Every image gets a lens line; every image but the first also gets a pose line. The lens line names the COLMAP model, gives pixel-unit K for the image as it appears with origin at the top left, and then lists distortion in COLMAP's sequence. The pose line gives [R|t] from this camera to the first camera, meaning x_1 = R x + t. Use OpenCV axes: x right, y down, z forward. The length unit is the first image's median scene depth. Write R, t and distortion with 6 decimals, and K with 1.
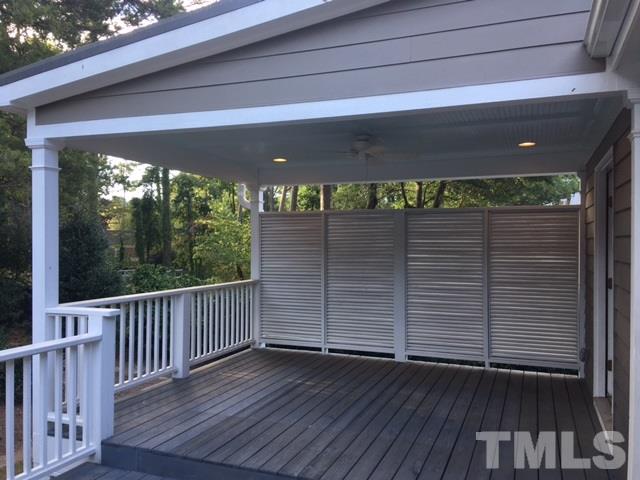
lens RADIAL K [[547.4, 0, 318.7], [0, 547.4, 240.8], [0, 0, 1]] dist [0.118651, -0.177591]
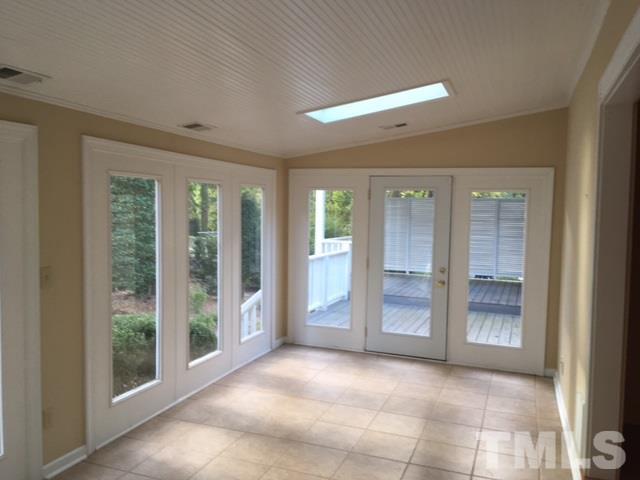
lens RADIAL K [[547.4, 0, 318.7], [0, 547.4, 240.8], [0, 0, 1]] dist [0.118651, -0.177591]
pose [[0.999873, 0.013207, 0.008917, -0.352944], [-0.013659, 0.998519, 0.052664, -0.004113], [-0.008209, -0.052779, 0.998572, -0.978811]]
